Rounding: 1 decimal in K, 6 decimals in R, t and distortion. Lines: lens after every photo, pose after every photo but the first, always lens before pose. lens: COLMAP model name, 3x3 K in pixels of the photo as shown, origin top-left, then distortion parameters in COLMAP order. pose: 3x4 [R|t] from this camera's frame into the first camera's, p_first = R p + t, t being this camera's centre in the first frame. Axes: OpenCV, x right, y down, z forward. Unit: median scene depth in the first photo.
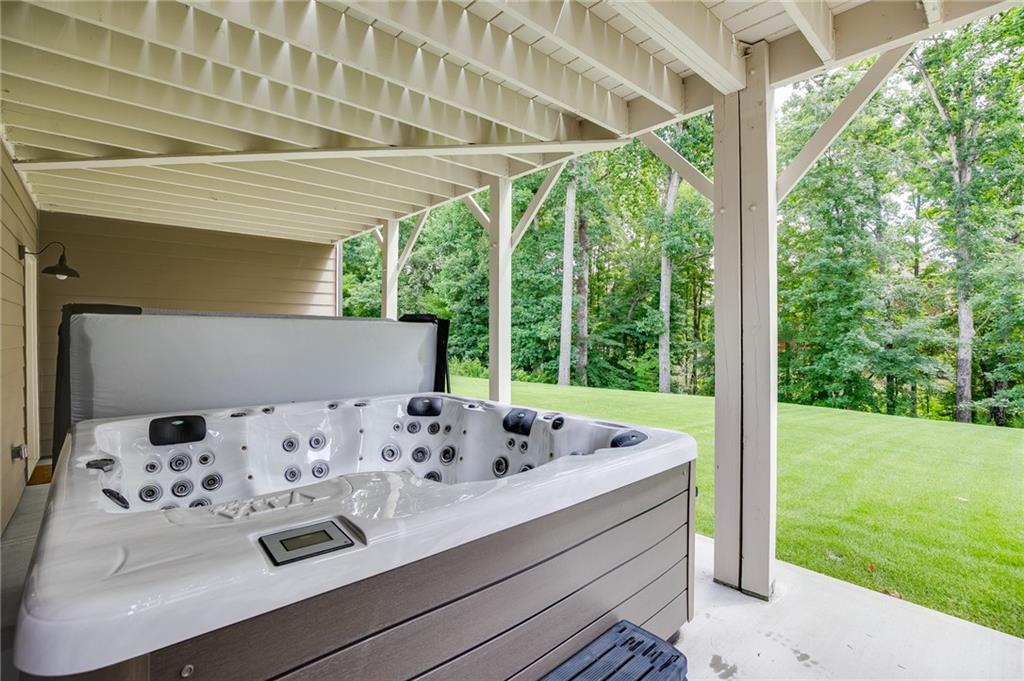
lens RADIAL K [[466.0, 0, 512.5], [0, 466.0, 338.4], [0, 0, 1]] dist [-0.000568, -0.000050]
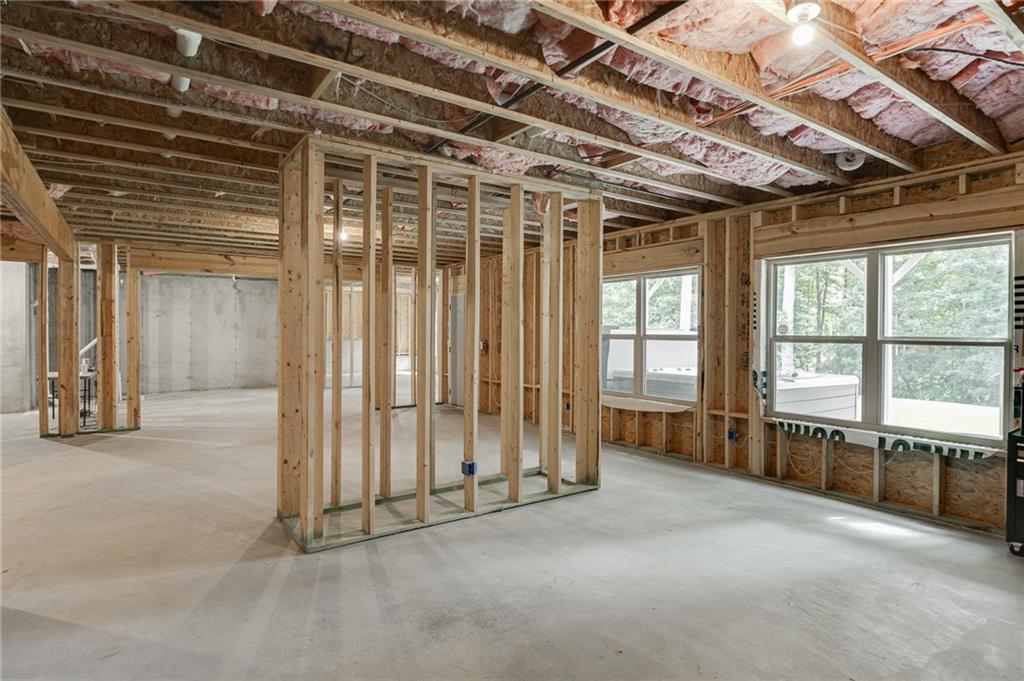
lens RADIAL K [[548.7, 0, 511.6], [0, 548.7, 338.9], [0, 0, 1]] dist [0.003348, 0.000489]
pose [[0.992391, 0.007476, -0.122903, -0.100120], [-0.007312, 0.999972, 0.001788, 0.000196], [0.122913, -0.000875, 0.992417, -0.190857]]
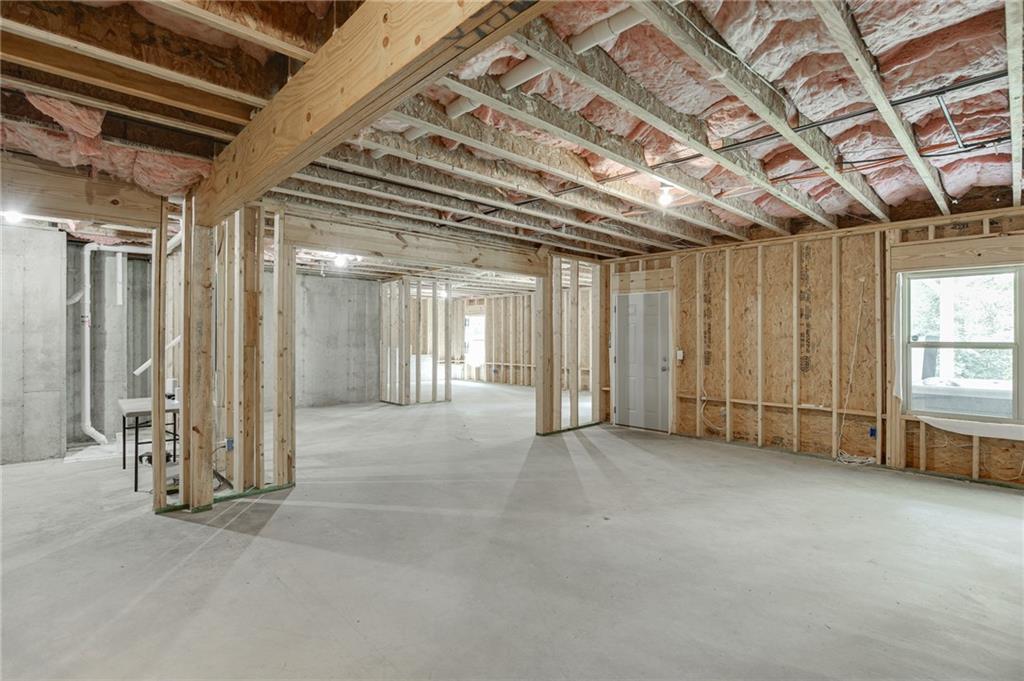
lens RADIAL K [[490.6, 0, 513.1], [0, 490.6, 337.8], [0, 0, 1]] dist [-0.003787, -0.000320]
pose [[0.999271, 0.004220, 0.037948, -0.719350], [-0.003818, 0.999936, -0.010651, -0.003646], [-0.037991, 0.010498, 0.999223, 0.149268]]
